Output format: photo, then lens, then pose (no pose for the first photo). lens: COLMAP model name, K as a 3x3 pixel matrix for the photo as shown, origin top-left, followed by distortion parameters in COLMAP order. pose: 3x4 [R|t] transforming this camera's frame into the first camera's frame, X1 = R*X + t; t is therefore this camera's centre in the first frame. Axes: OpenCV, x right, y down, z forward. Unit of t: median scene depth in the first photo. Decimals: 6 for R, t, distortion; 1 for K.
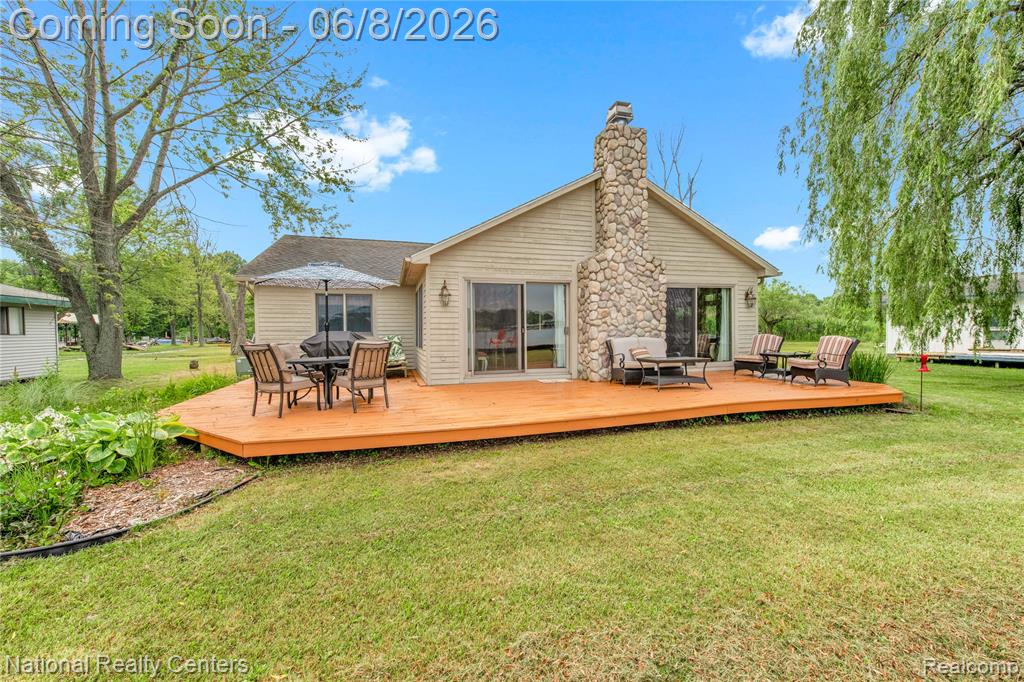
lens RADIAL K [[415.4, 0, 509.7], [0, 415.4, 343.1], [0, 0, 1]] dist [0.023273, -0.000390]
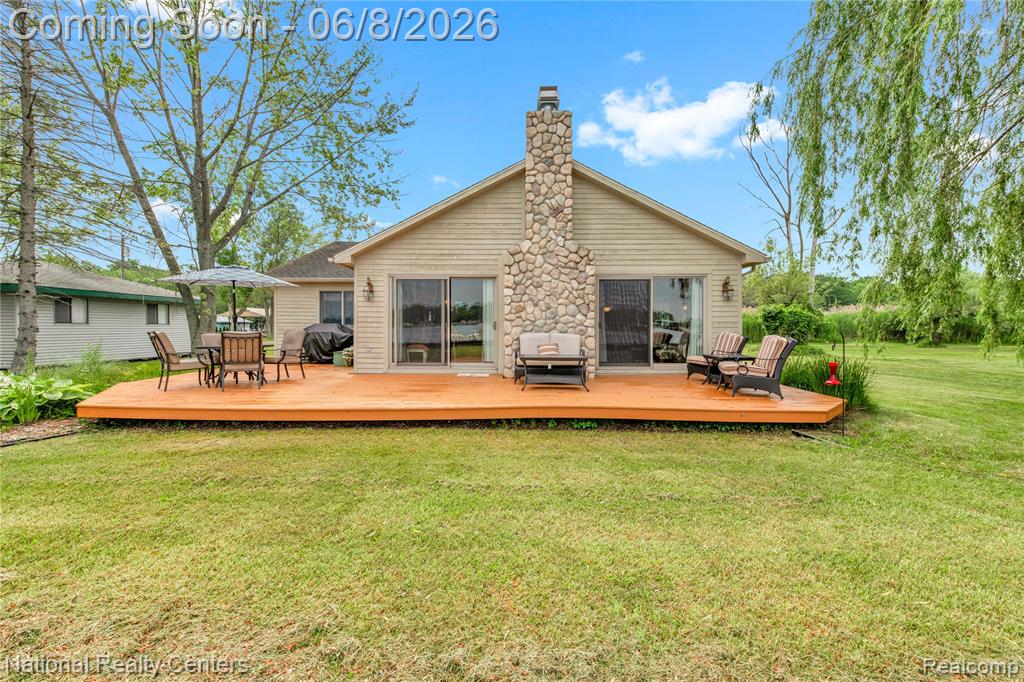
lens RADIAL K [[415.4, 0, 509.4], [0, 415.4, 333.5], [0, 0, 1]] dist [0.023273, -0.000390]
pose [[0.949266, 0.017715, -0.313974, 0.503986], [-0.021649, 0.999725, -0.009047, -0.002671], [0.313728, 0.015386, 0.949388, 0.077845]]
